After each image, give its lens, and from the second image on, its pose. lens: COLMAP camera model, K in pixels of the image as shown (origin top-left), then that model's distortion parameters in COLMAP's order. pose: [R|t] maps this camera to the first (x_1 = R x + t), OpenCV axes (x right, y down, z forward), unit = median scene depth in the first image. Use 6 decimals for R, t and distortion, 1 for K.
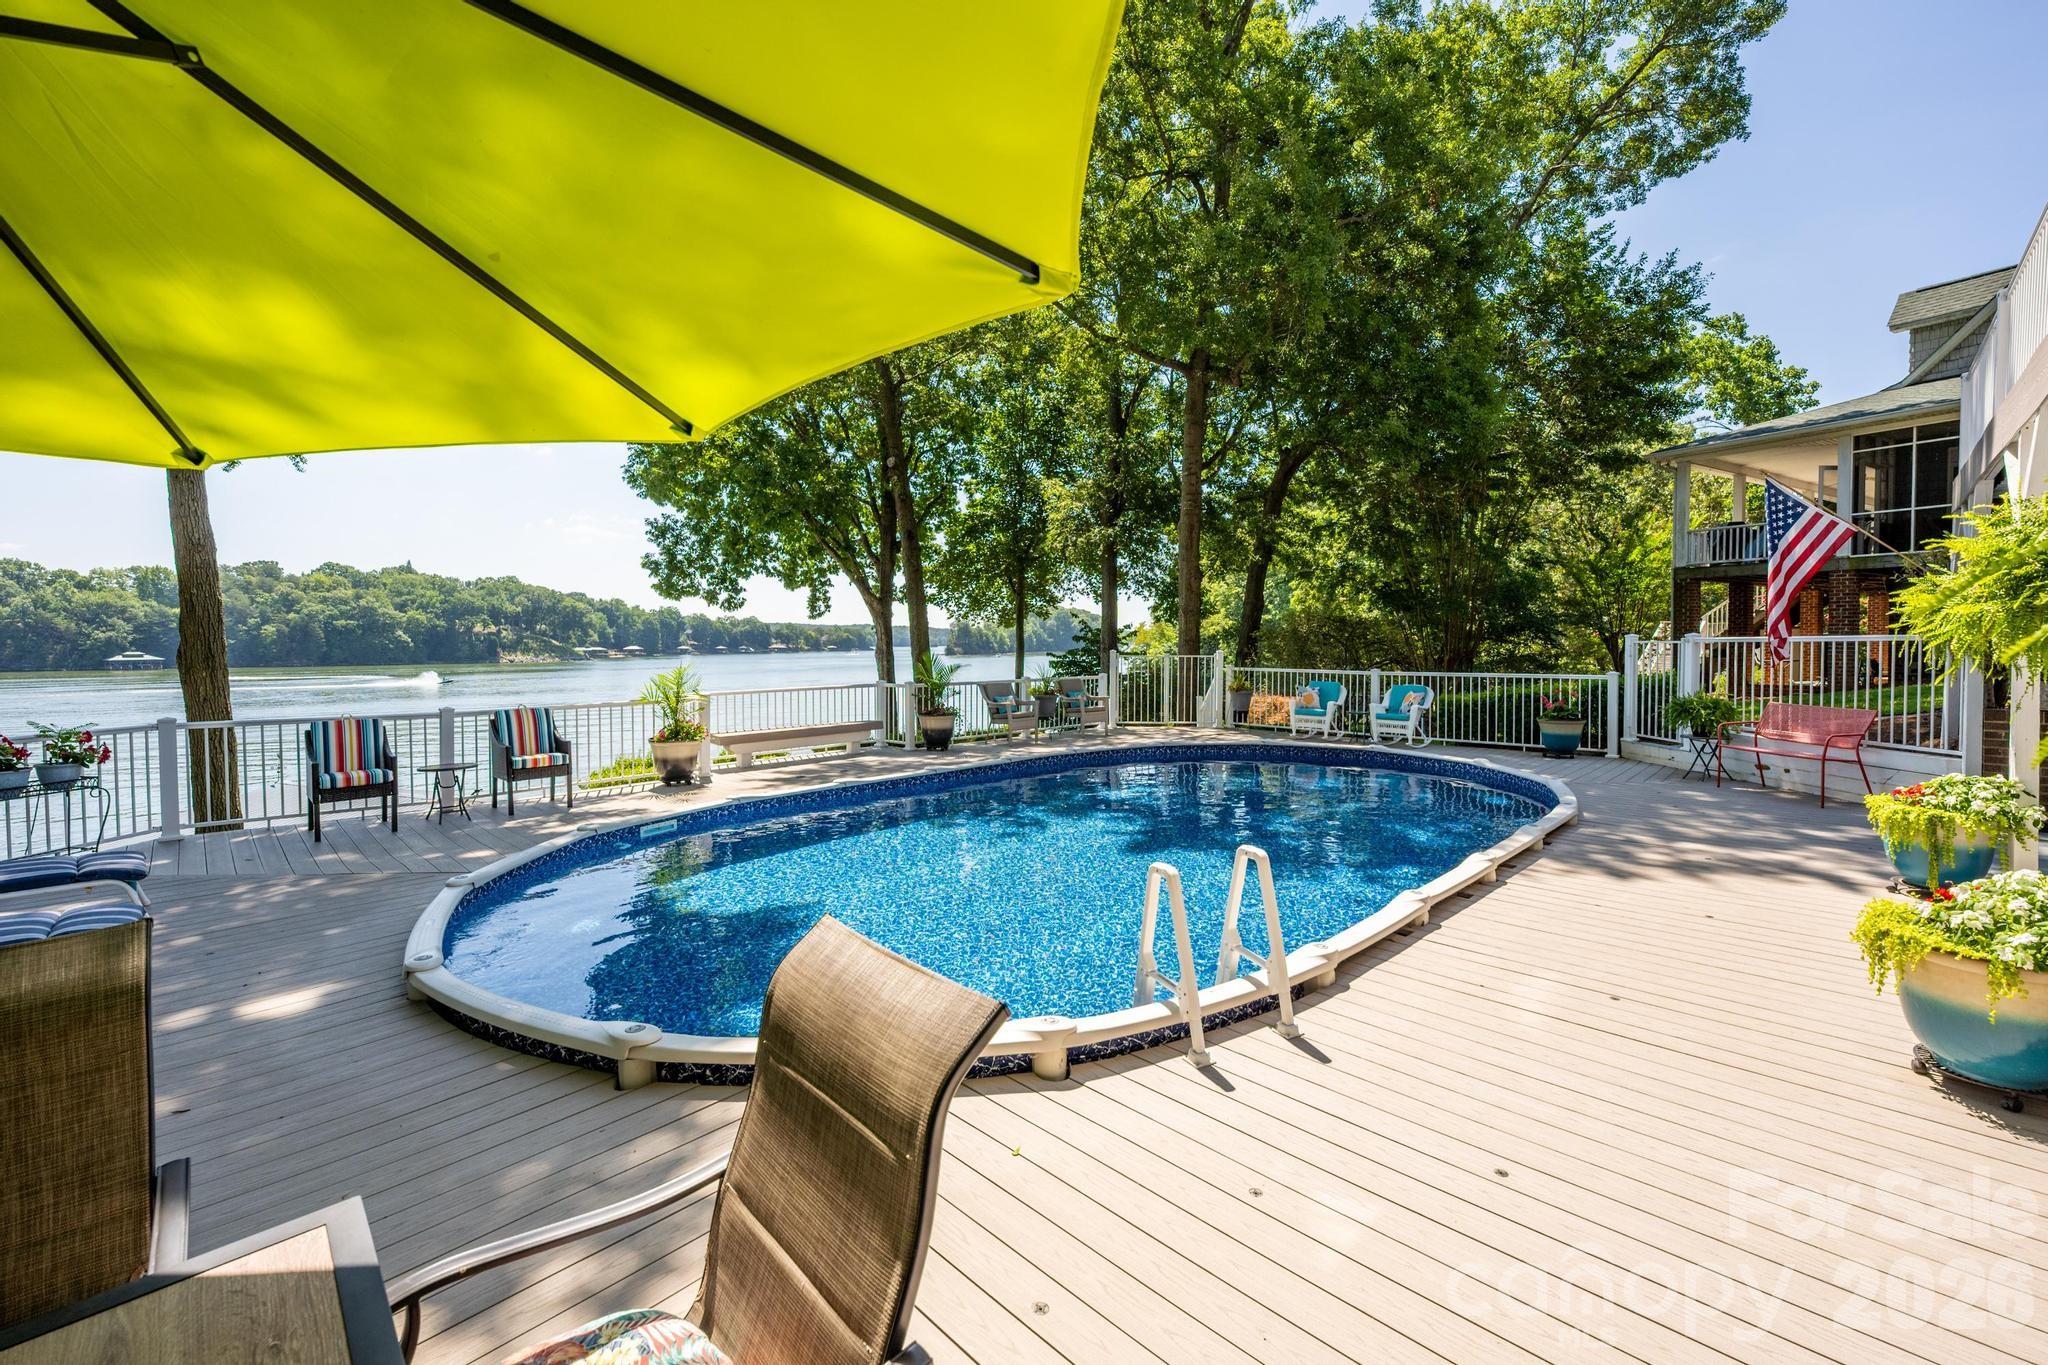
lens RADIAL K [[845.9, 0, 1023.1], [0, 845.9, 664.8], [0, 0, 1]] dist [-0.004177, 0.000286]
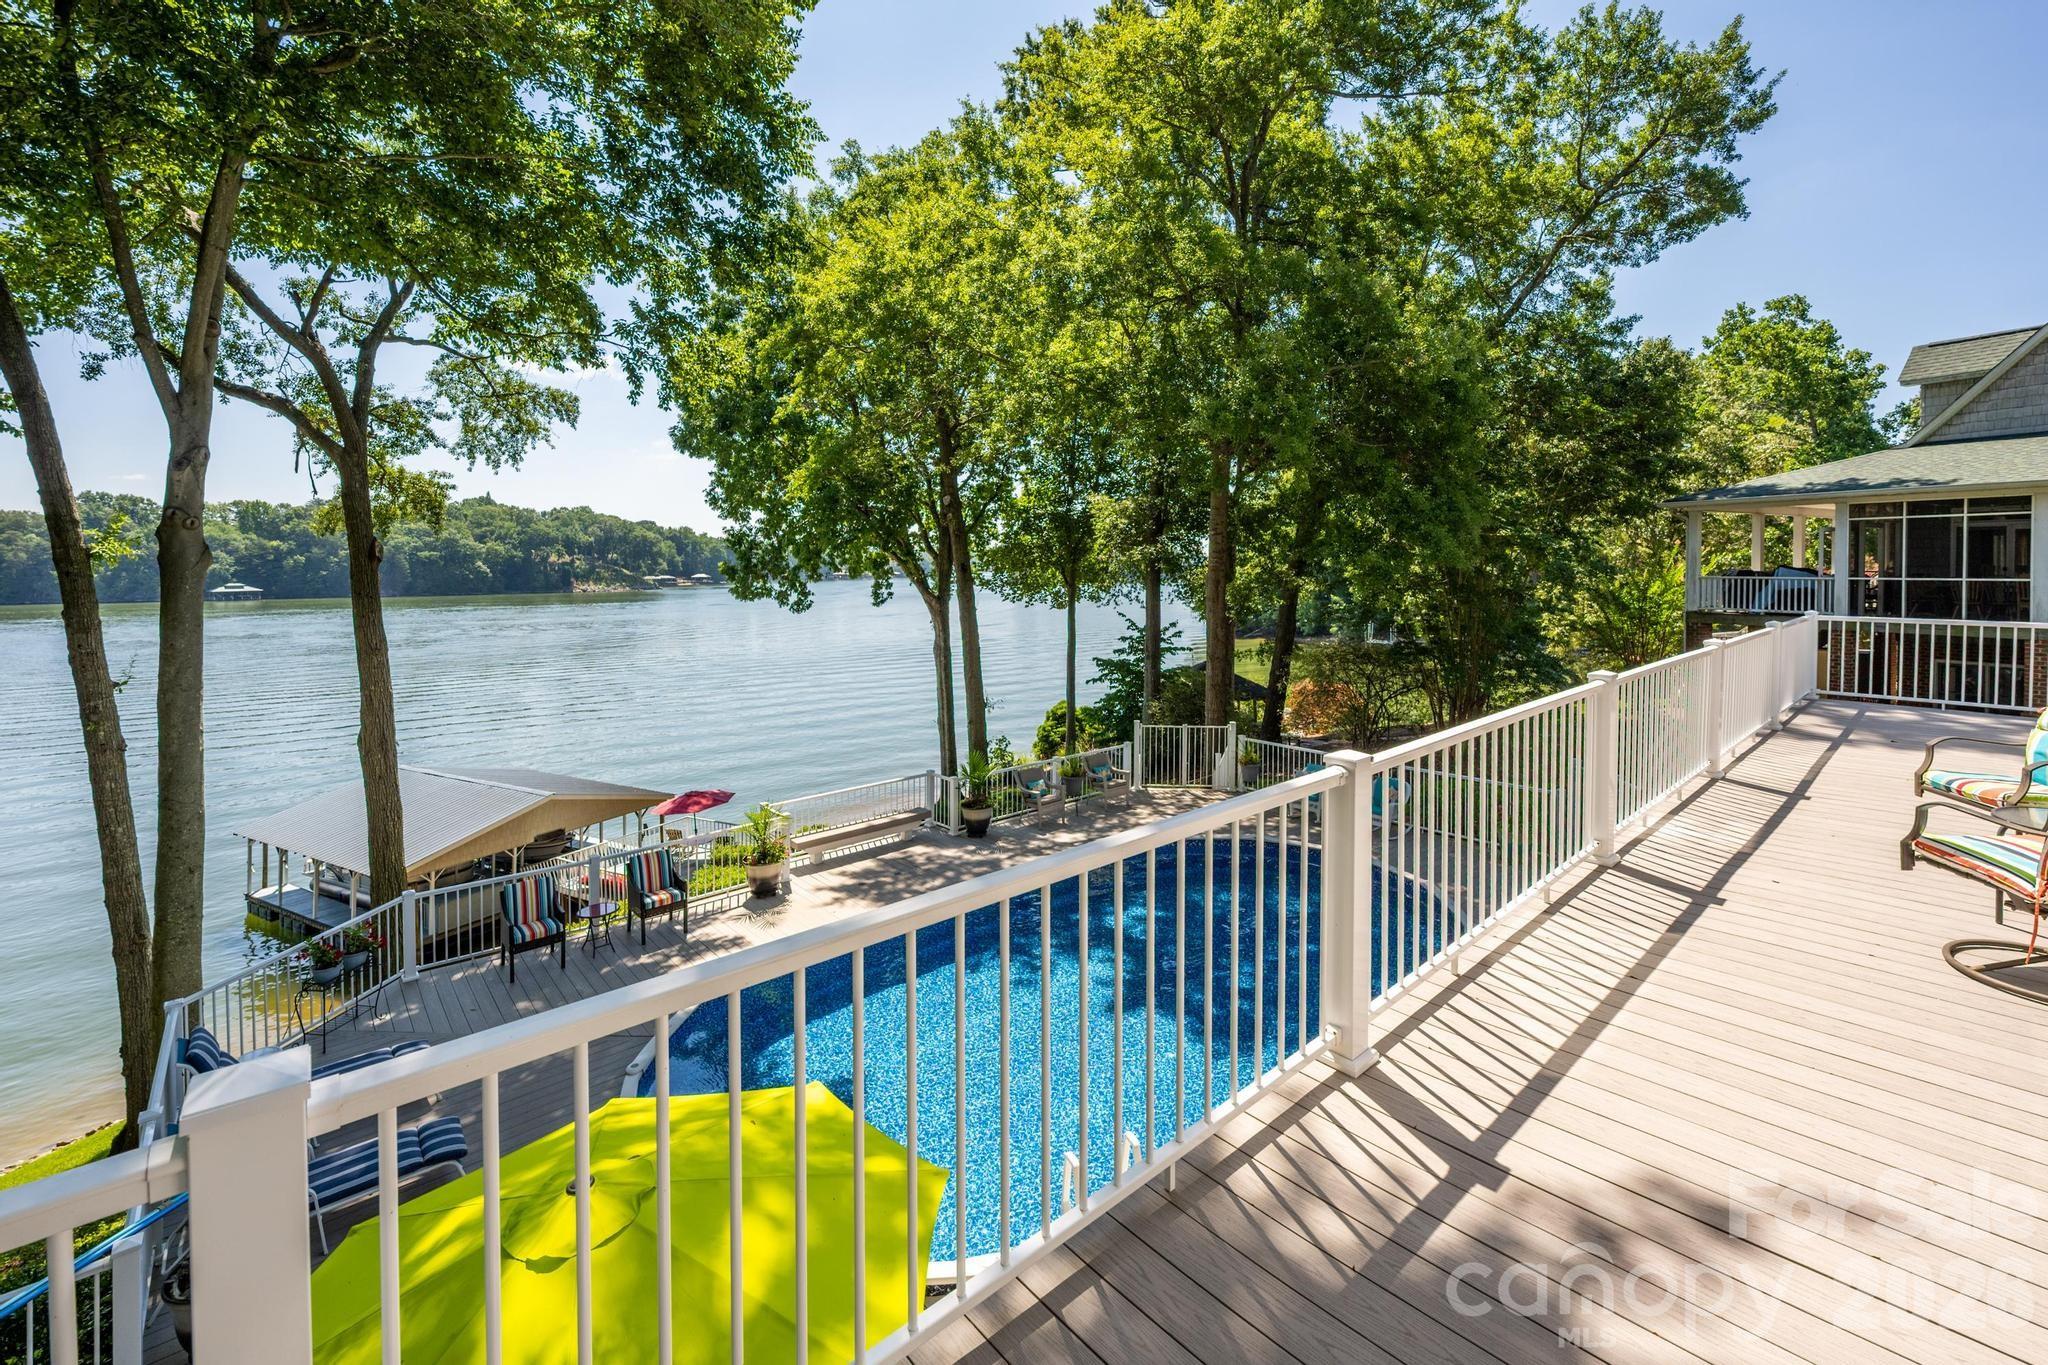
lens RADIAL K [[856.5, 0, 1038.8], [0, 856.5, 583.9], [0, 0, 1]] dist [-0.001488, -0.000993]
pose [[0.998407, 0.003316, -0.056329, 0.017358], [-0.004058, 0.999907, -0.013057, -0.082328], [0.056280, 0.013265, 0.998327, -0.066689]]
